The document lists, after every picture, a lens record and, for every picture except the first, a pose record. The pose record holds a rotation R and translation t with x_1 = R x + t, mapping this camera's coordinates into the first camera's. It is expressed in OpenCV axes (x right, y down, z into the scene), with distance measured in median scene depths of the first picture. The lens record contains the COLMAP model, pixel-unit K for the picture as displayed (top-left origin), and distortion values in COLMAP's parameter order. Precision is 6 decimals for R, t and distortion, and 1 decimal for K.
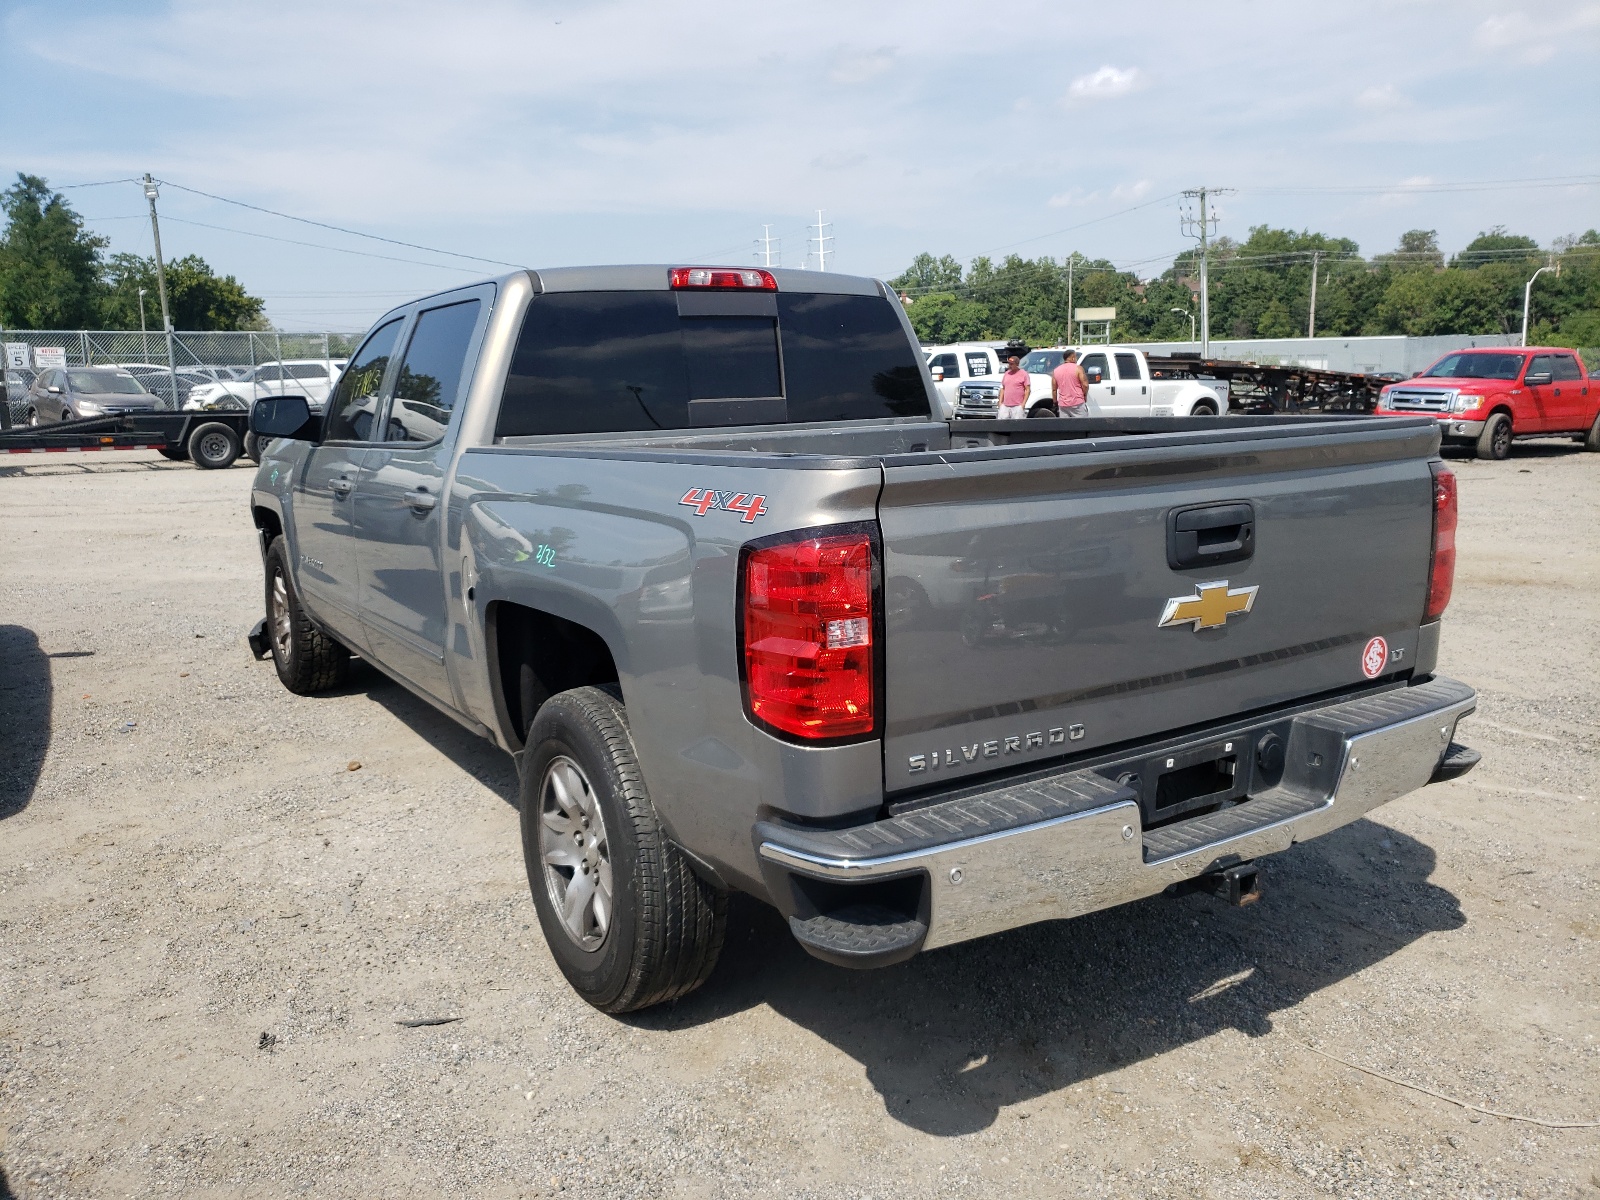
lens RADIAL K [[1298.8, 0, 800.0], [0, 1298.8, 600.0], [0, 0, 1]] dist [0.005584, 0.004125]
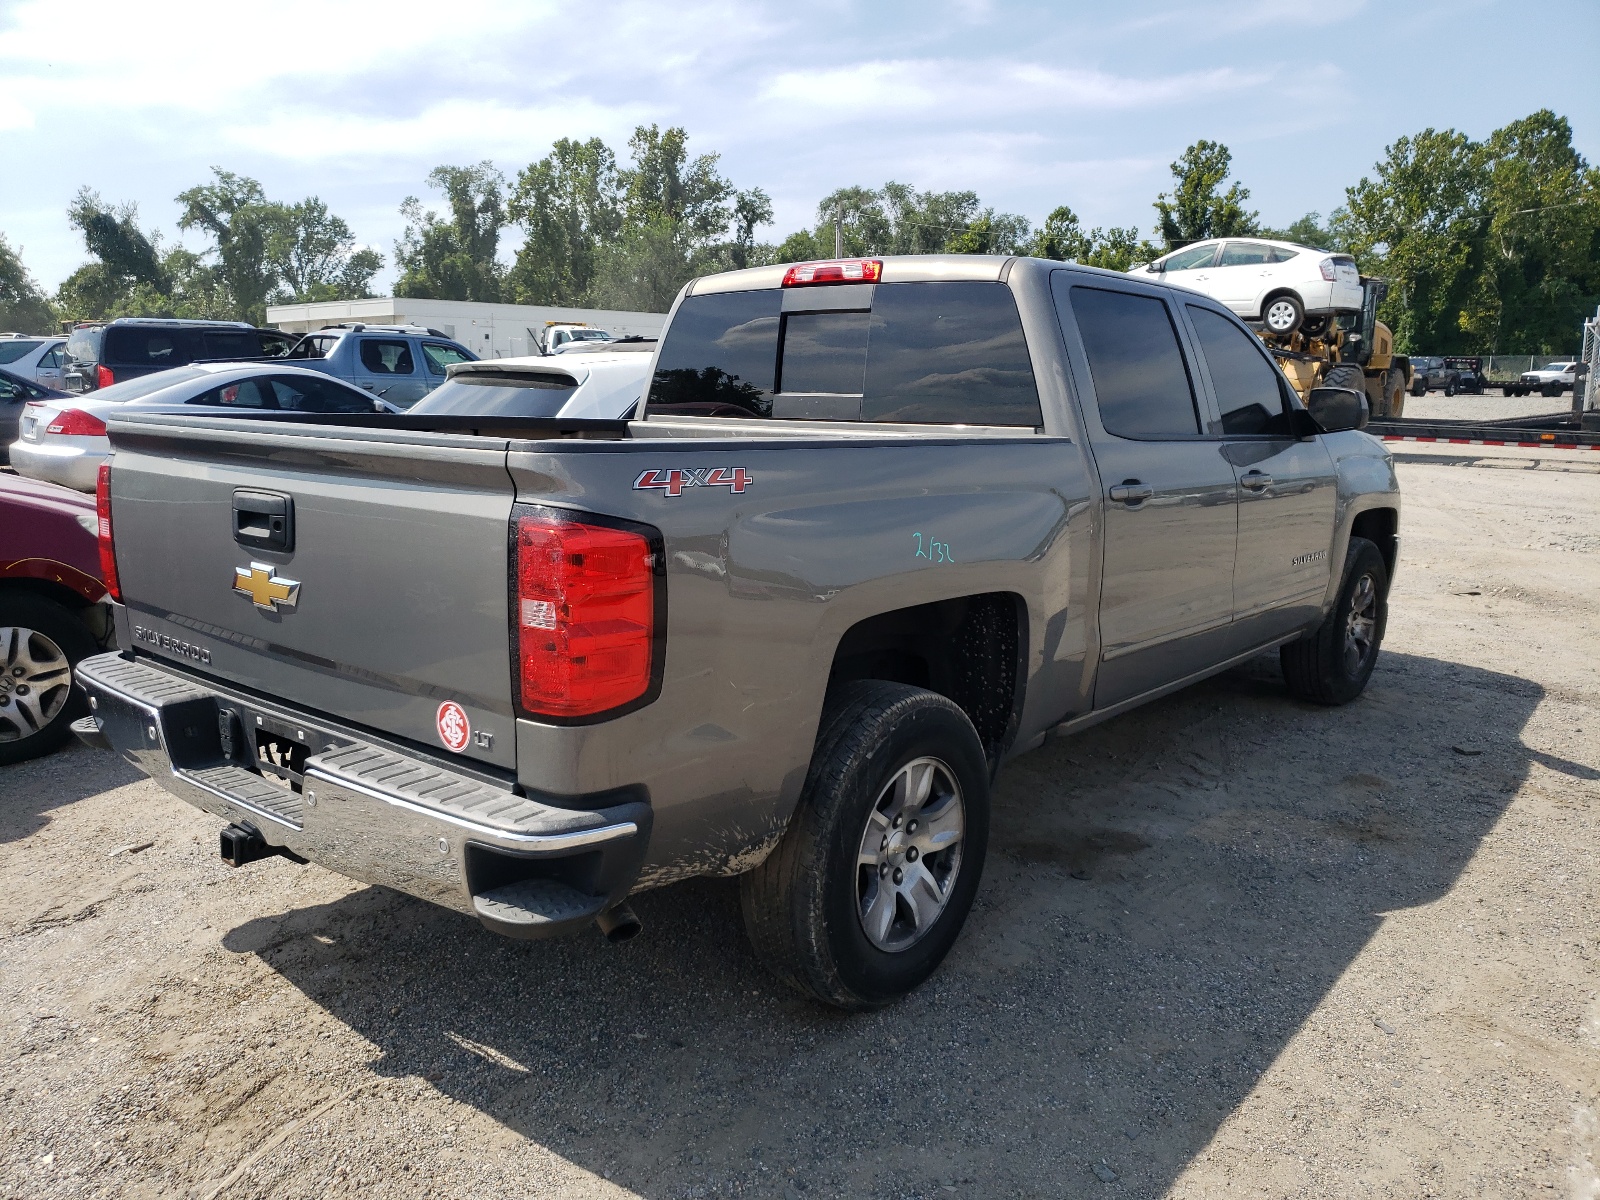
lens RADIAL K [[1298.8, 0, 800.0], [0, 1298.8, 600.0], [0, 0, 1]] dist [0.005584, 0.004125]
pose [[0.276530, 0.188306, -0.942376, 1.372203], [-0.184270, 0.972808, 0.140315, -0.204794], [0.943173, 0.134851, 0.303710, 1.036797]]
